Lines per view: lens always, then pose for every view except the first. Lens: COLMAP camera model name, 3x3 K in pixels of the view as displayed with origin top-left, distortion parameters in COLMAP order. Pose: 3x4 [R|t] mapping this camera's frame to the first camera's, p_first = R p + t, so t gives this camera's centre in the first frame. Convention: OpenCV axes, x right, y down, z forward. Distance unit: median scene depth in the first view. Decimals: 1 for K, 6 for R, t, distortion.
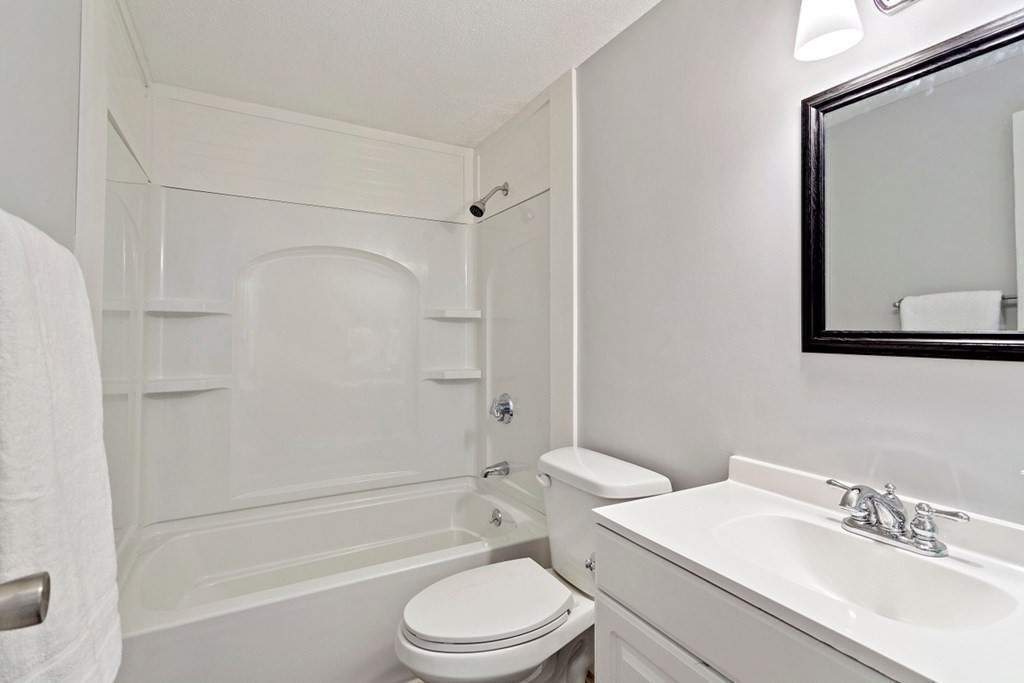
lens RADIAL K [[489.6, 0, 510.1], [0, 489.6, 340.1], [0, 0, 1]] dist [0.007908, 0.000138]
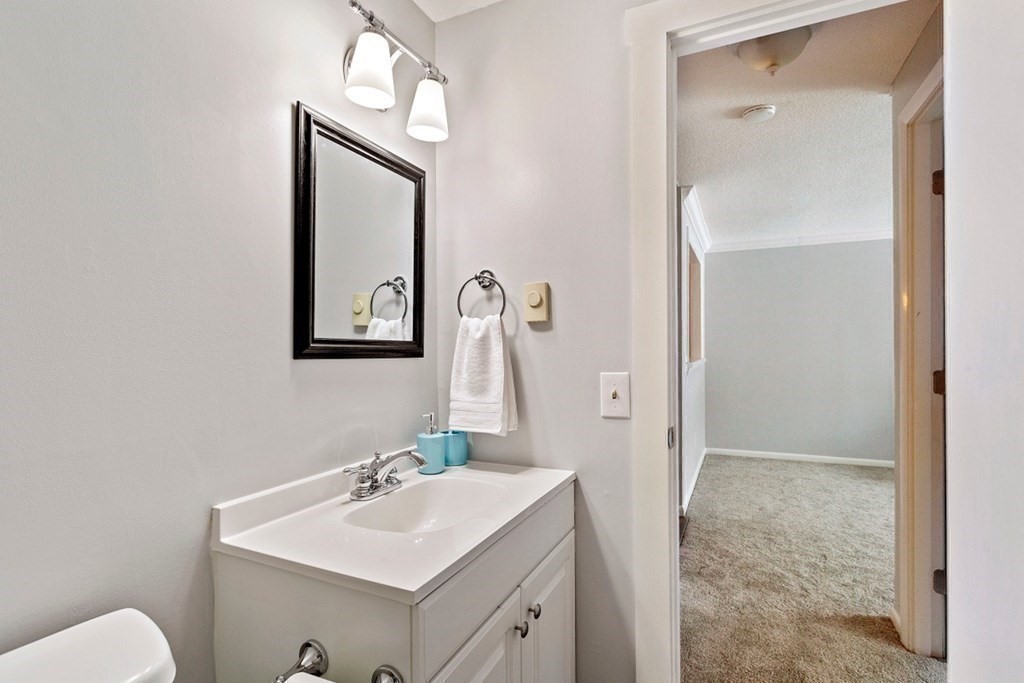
lens RADIAL K [[489.6, 0, 510.1], [0, 489.6, 340.1], [0, 0, 1]] dist [0.007908, 0.000138]
pose [[-0.579302, 0.003839, 0.815104, -0.500183], [0.000362, 0.999990, -0.004453, -0.010527], [-0.815113, -0.002285, -0.579297, 1.341911]]
